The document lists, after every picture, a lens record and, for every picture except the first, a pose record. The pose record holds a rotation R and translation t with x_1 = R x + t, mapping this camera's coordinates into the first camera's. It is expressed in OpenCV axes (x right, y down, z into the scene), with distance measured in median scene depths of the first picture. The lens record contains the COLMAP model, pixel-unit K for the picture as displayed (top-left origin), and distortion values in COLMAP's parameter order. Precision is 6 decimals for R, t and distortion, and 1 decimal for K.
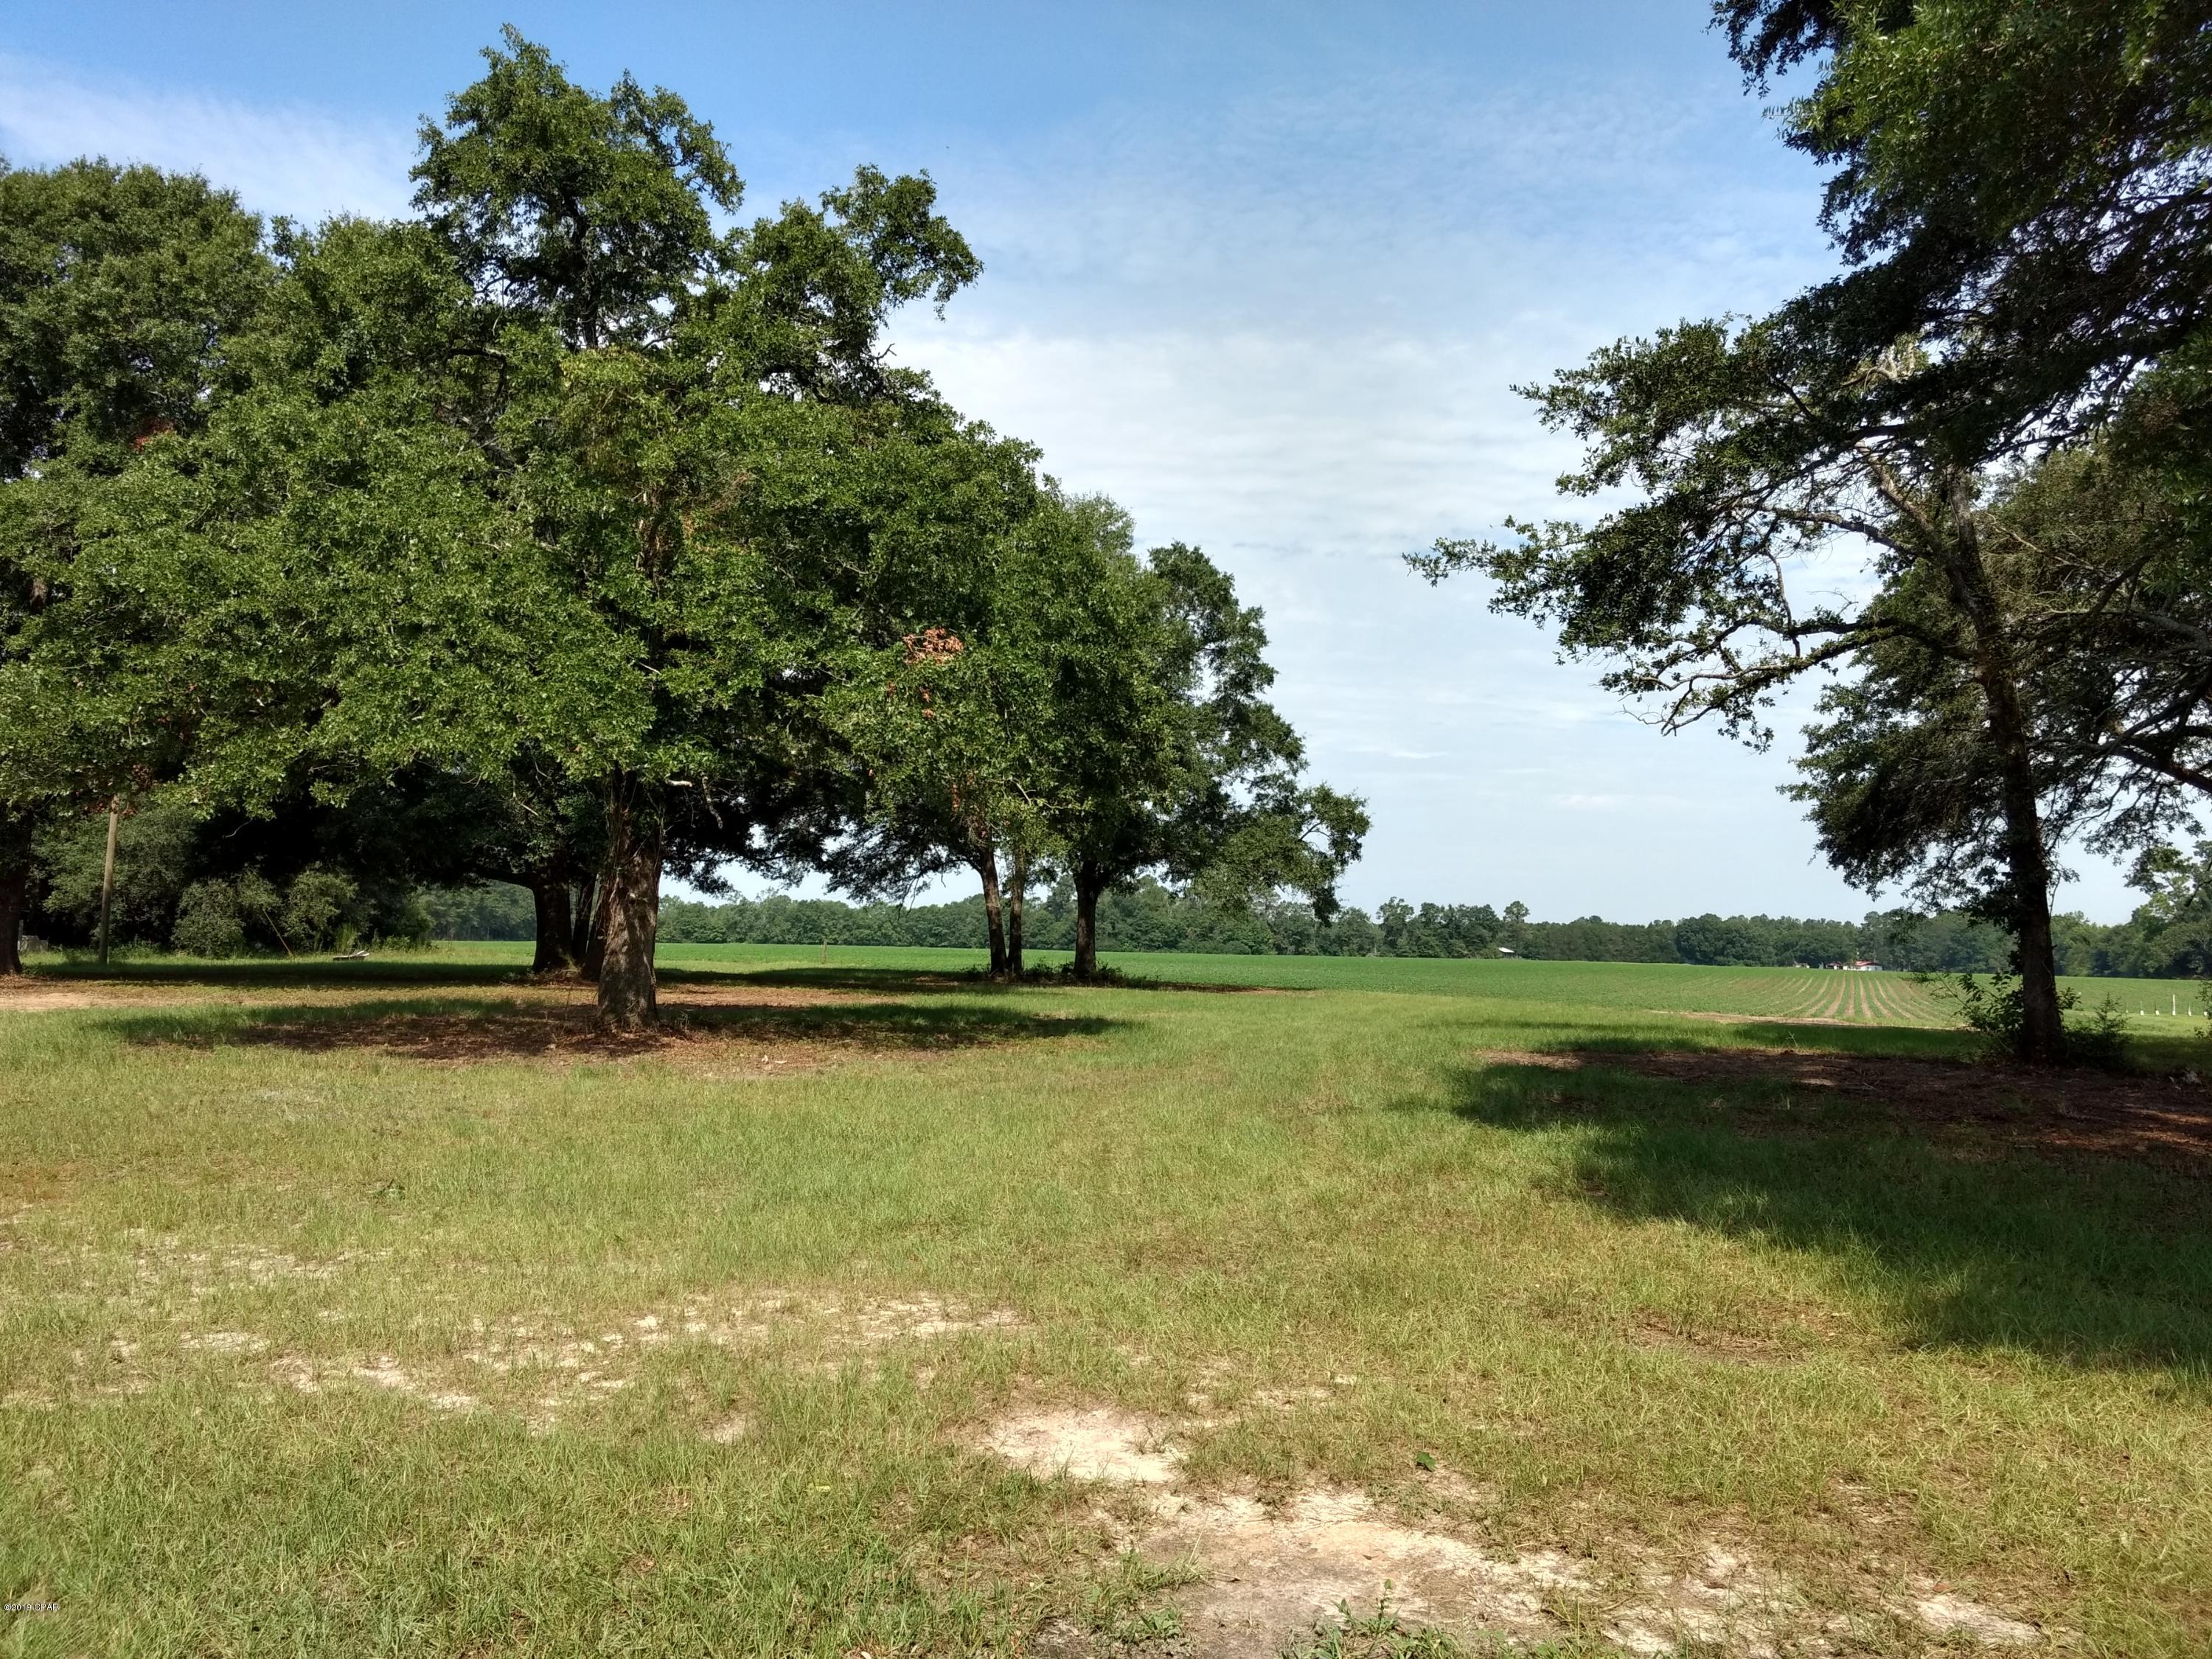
lens RADIAL K [[1722.3, 0, 1103.1], [0, 1722.3, 827.4], [0, 0, 1]] dist [0.035458, -0.004593]
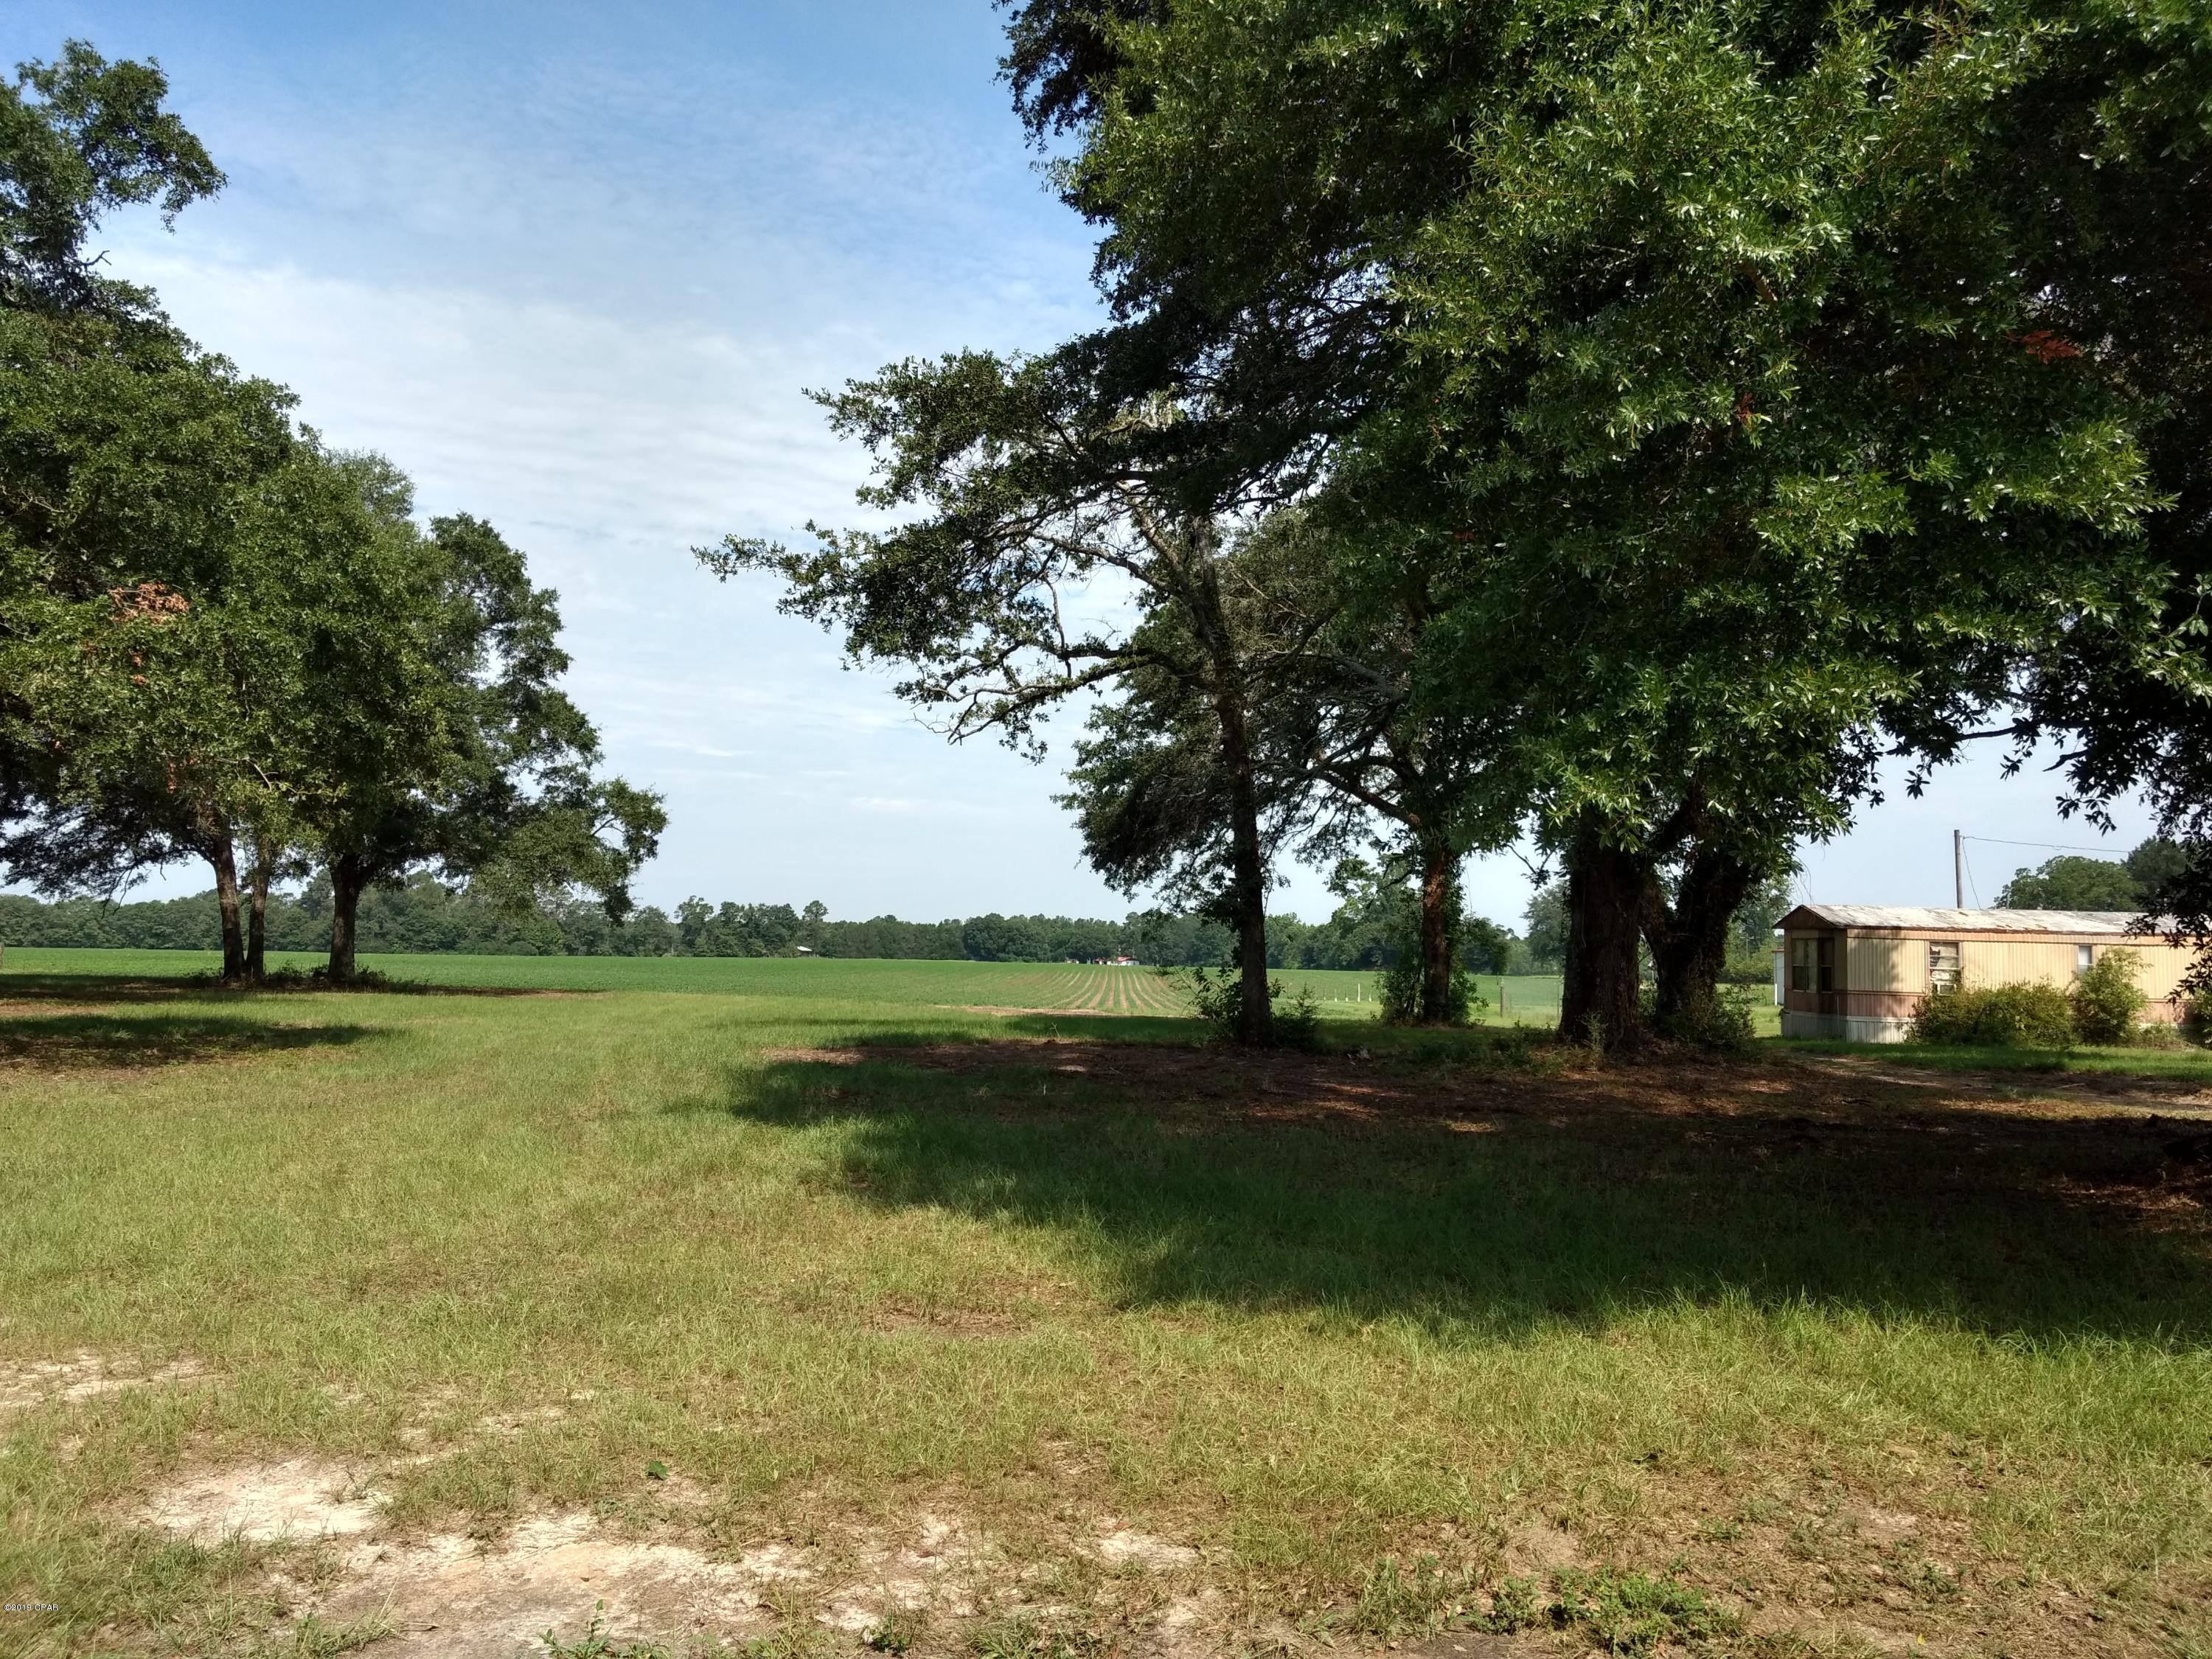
lens RADIAL K [[1722.3, 0, 1107.9], [0, 1722.3, 815.1], [0, 0, 1]] dist [0.035458, -0.004593]
pose [[0.920189, 0.027970, 0.390473, 0.003761], [-0.025321, 0.999608, -0.011933, 0.000187], [-0.390654, 0.001094, 0.920537, -0.000104]]
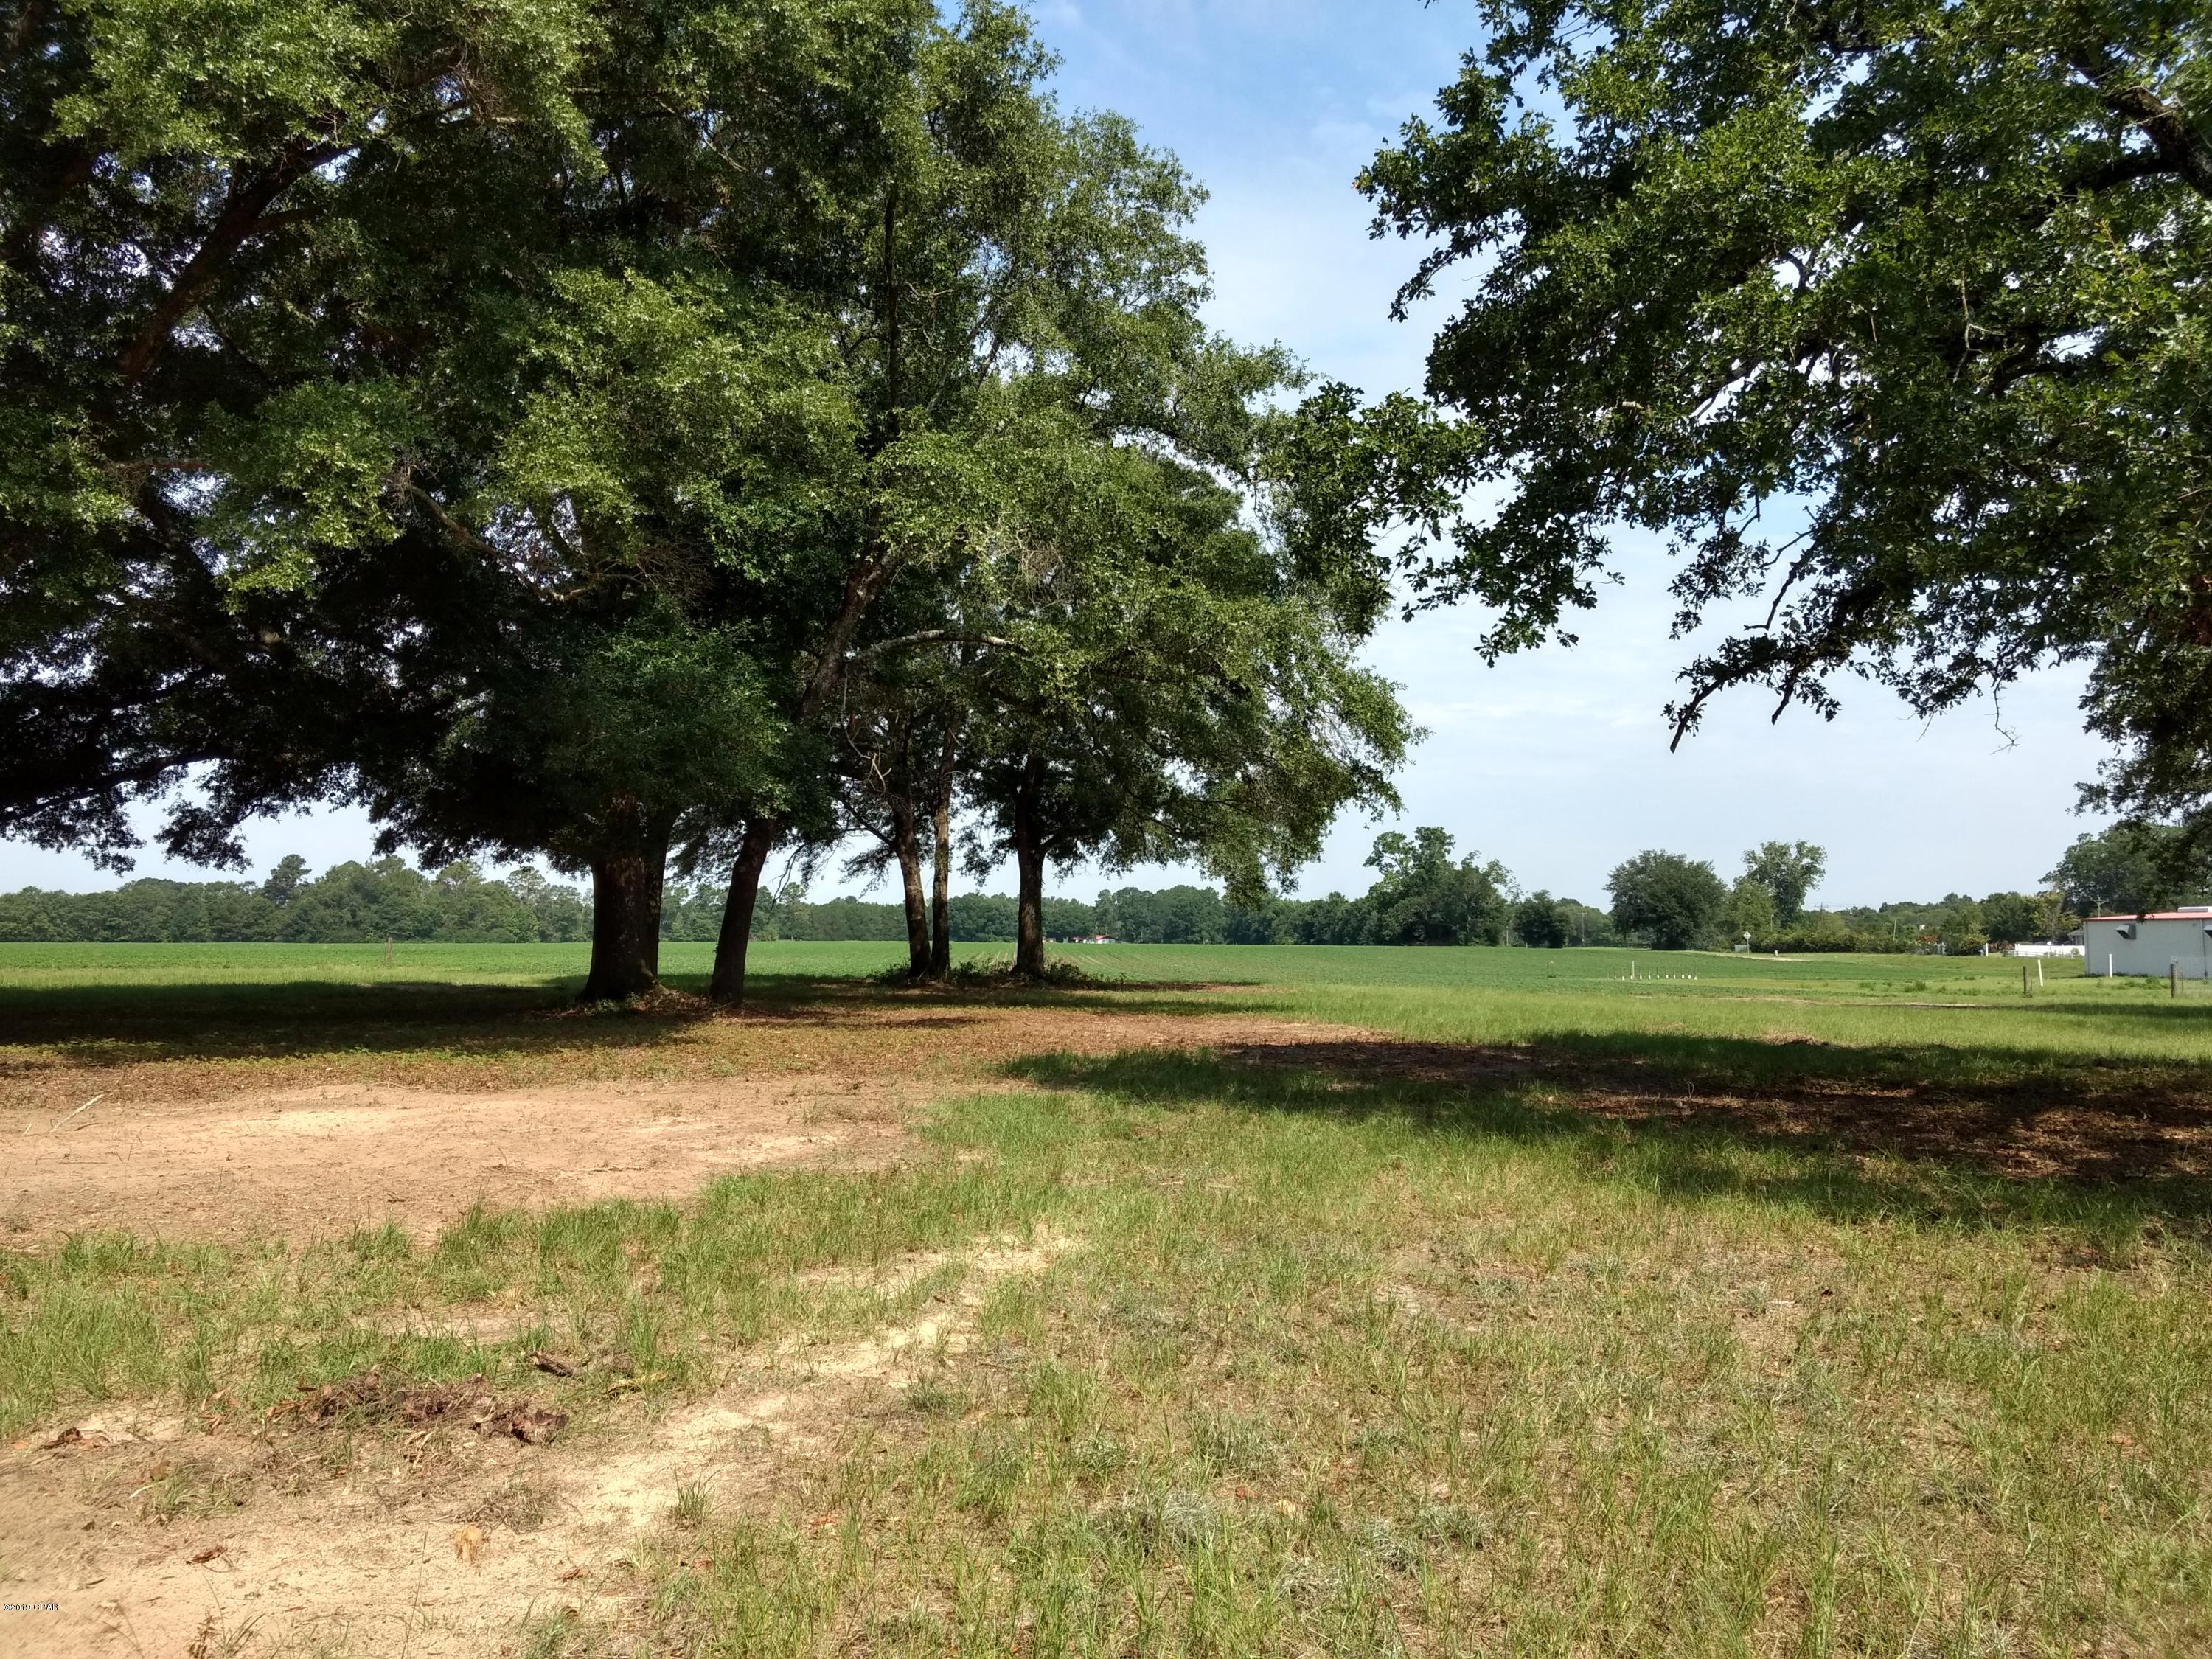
lens RADIAL K [[1722.3, 0, 1109.0], [0, 1722.3, 825.1], [0, 0, 1]] dist [0.035458, -0.004593]
pose [[0.896038, 0.009969, 0.443866, -0.530059], [-0.014063, 0.999884, 0.005933, 0.017999], [-0.443755, -0.011558, 0.896074, 0.426825]]
